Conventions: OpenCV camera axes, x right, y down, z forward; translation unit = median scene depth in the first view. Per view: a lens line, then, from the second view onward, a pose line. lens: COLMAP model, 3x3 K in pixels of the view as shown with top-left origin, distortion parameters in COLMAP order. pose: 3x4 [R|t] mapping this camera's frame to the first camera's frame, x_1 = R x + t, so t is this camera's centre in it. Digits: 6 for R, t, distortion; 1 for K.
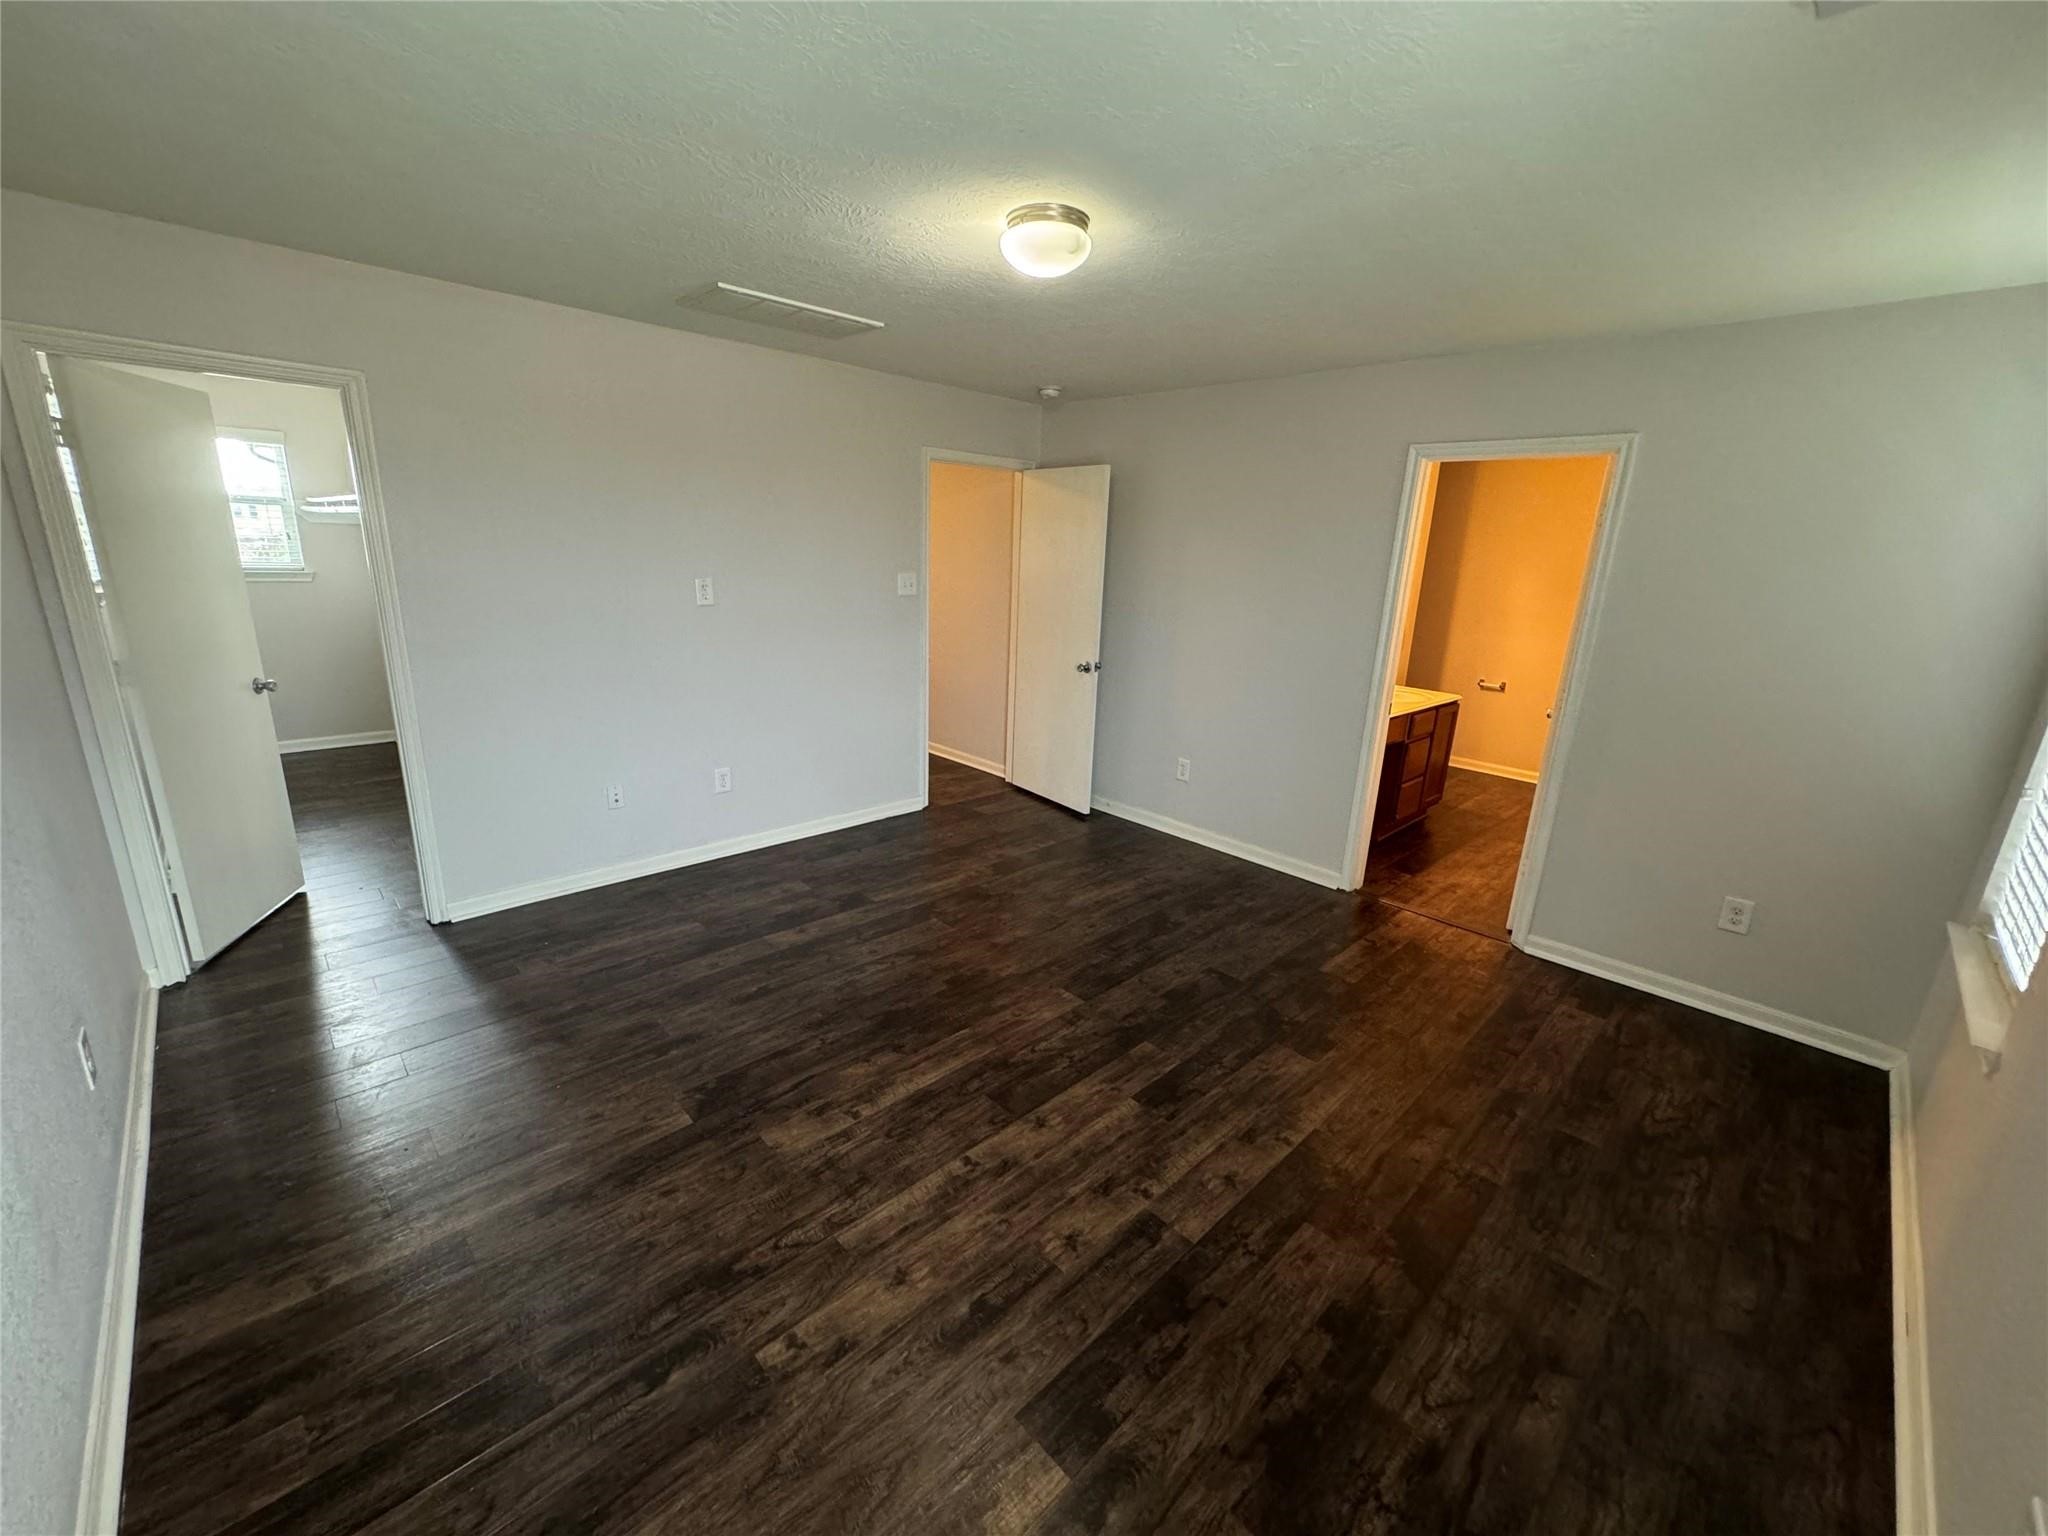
lens RADIAL K [[816.4, 0, 1024.0], [0, 816.4, 768.0], [0, 0, 1]] dist [-0.002131, 0.000438]
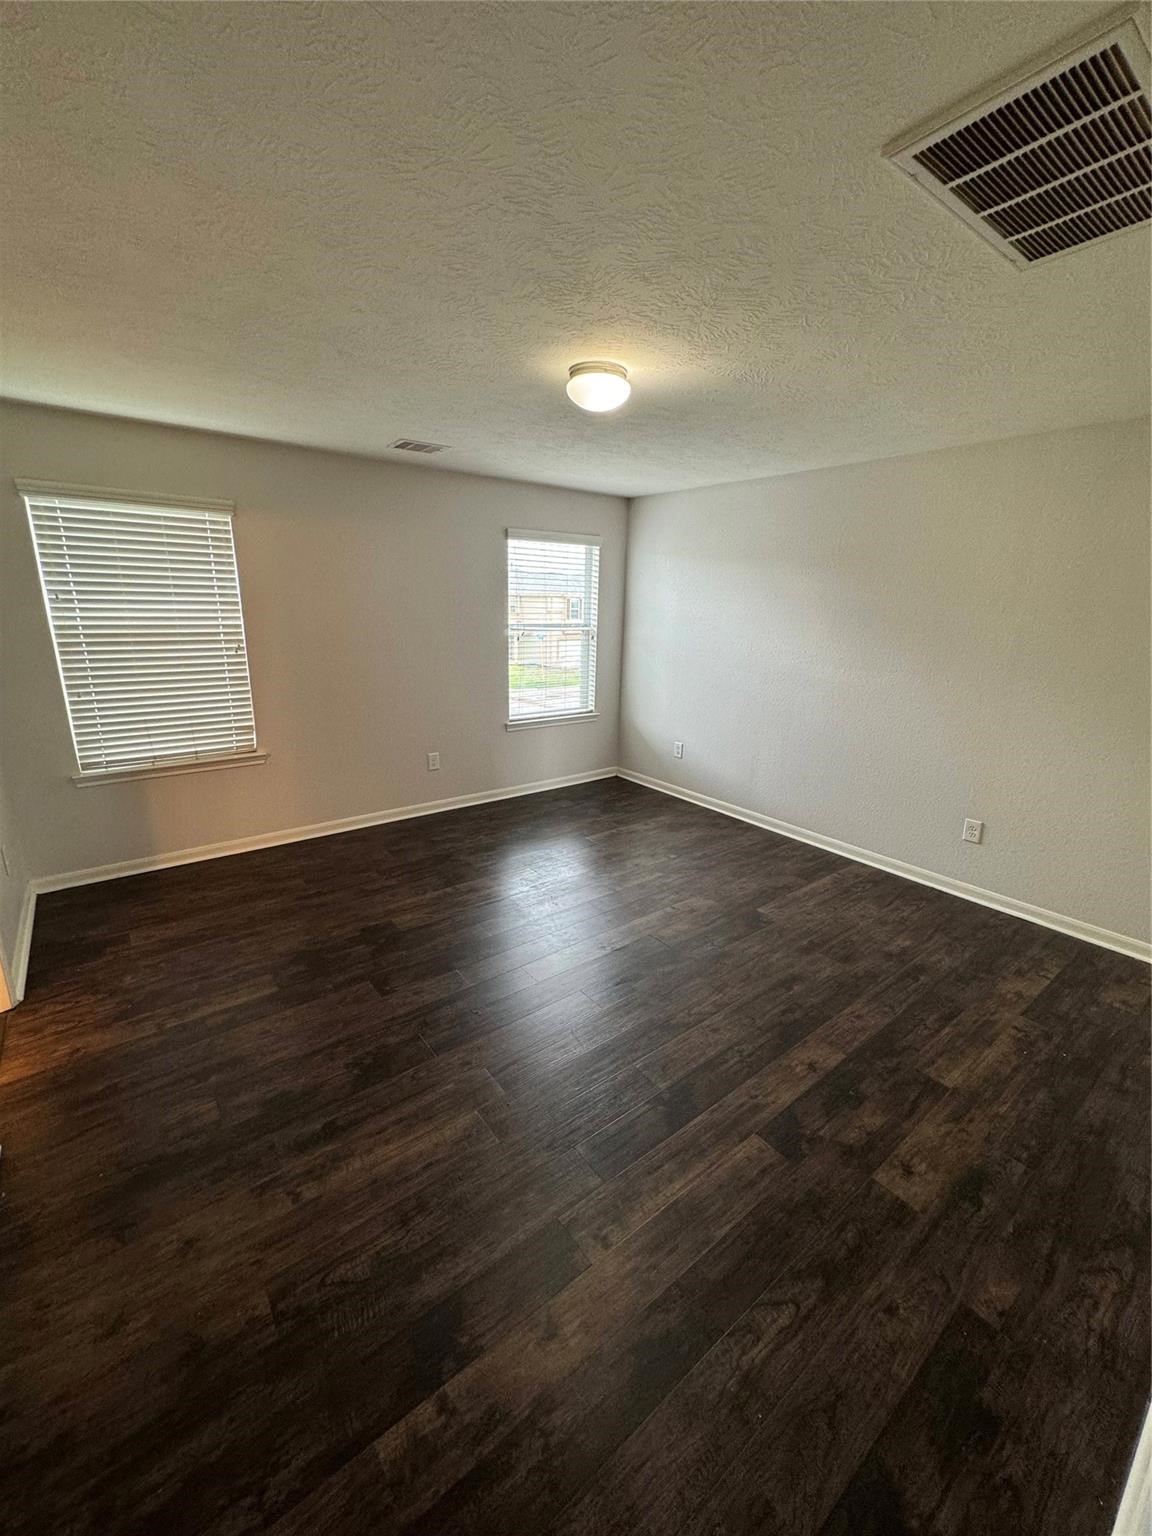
lens RADIAL K [[612.3, 0, 576.0], [0, 612.3, 768.0], [0, 0, 1]] dist [-0.002131, 0.000438]
pose [[-0.991806, -0.089582, 0.091078, -0.064358], [-0.030067, 0.856599, 0.515107, -0.442425], [-0.124162, 0.508147, -0.852273, 1.598332]]
